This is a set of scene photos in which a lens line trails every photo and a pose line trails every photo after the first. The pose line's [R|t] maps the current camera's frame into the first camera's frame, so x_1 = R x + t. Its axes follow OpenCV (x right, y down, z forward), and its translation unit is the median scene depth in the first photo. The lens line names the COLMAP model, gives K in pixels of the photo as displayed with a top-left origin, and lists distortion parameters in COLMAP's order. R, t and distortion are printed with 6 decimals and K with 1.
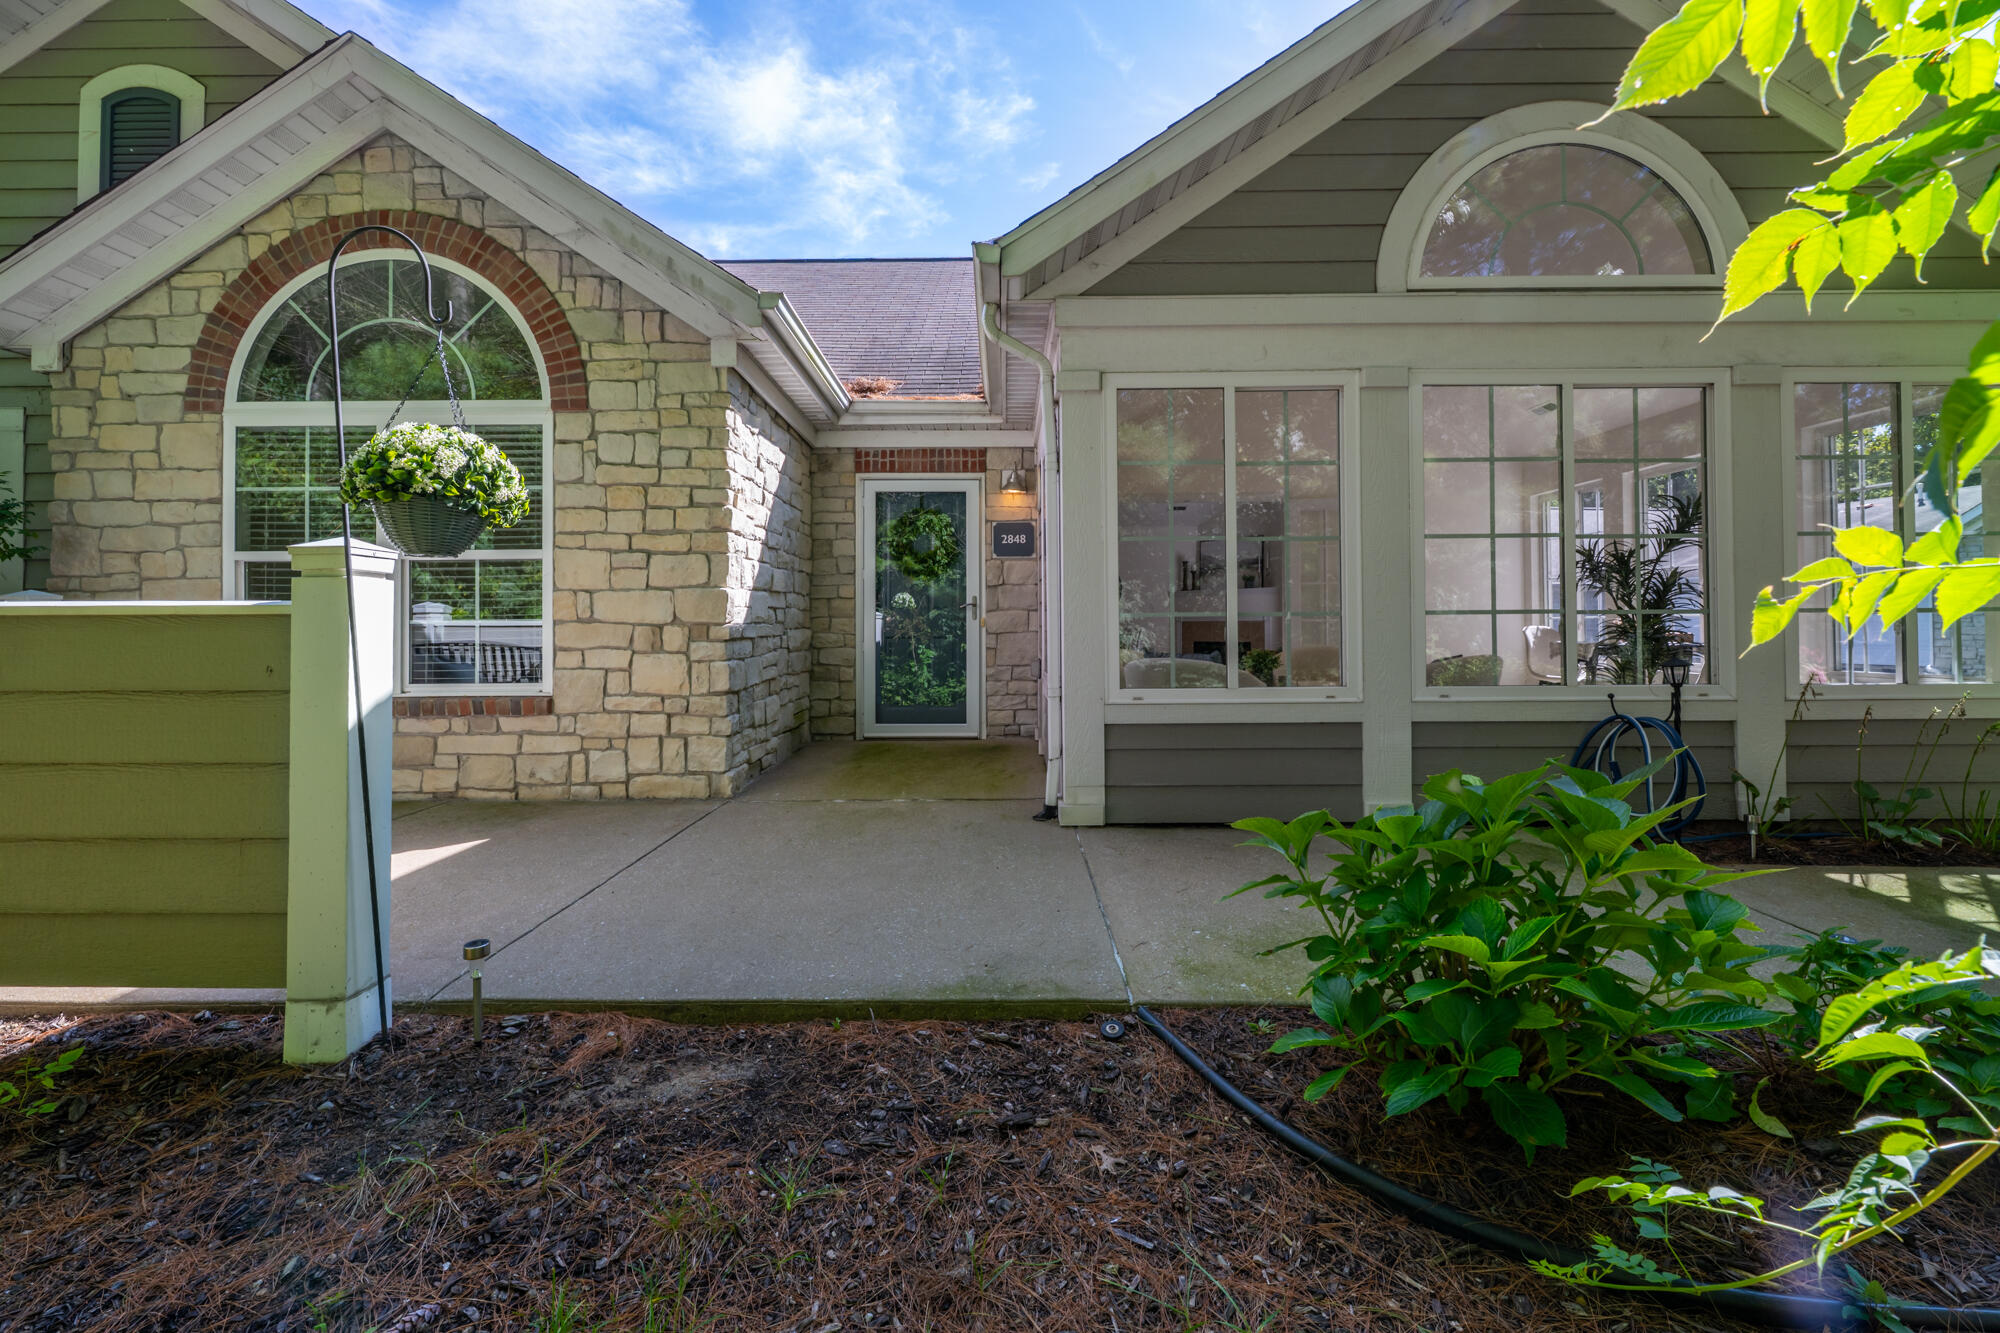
lens RADIAL K [[807.0, 0, 1000.0], [0, 807.0, 666.5], [0, 0, 1]] dist [0.001861, 0.000243]
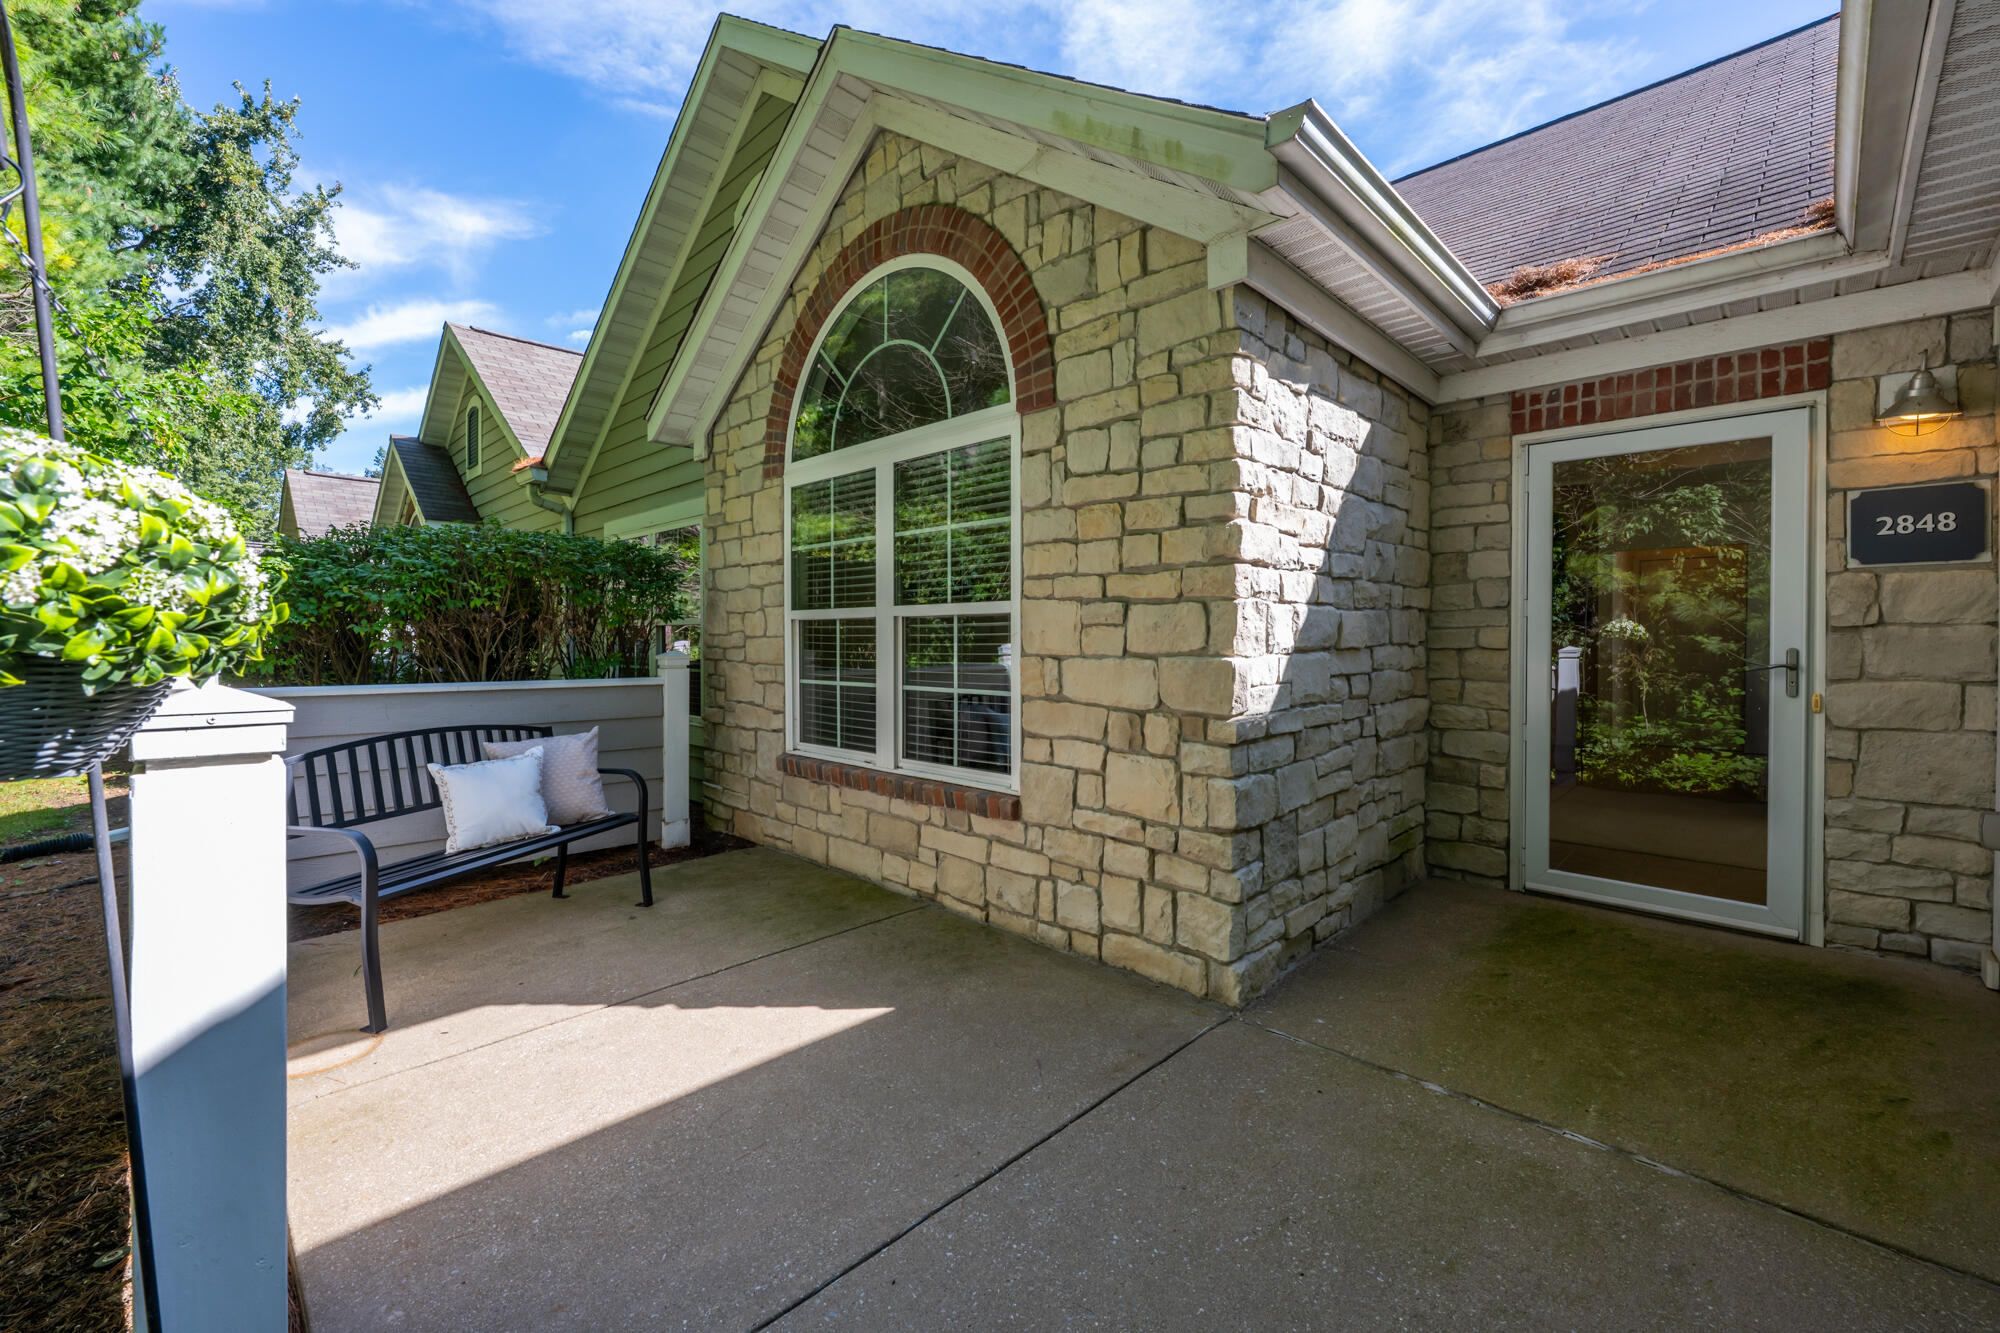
lens RADIAL K [[827.5, 0, 1005.3], [0, 827.5, 637.5], [0, 0, 1]] dist [-0.001047, 0.000341]
pose [[0.719284, 0.004736, -0.694700, -0.037188], [-0.034969, 0.998956, -0.029397, -0.087212], [0.693835, 0.045438, 0.718699, 0.441843]]
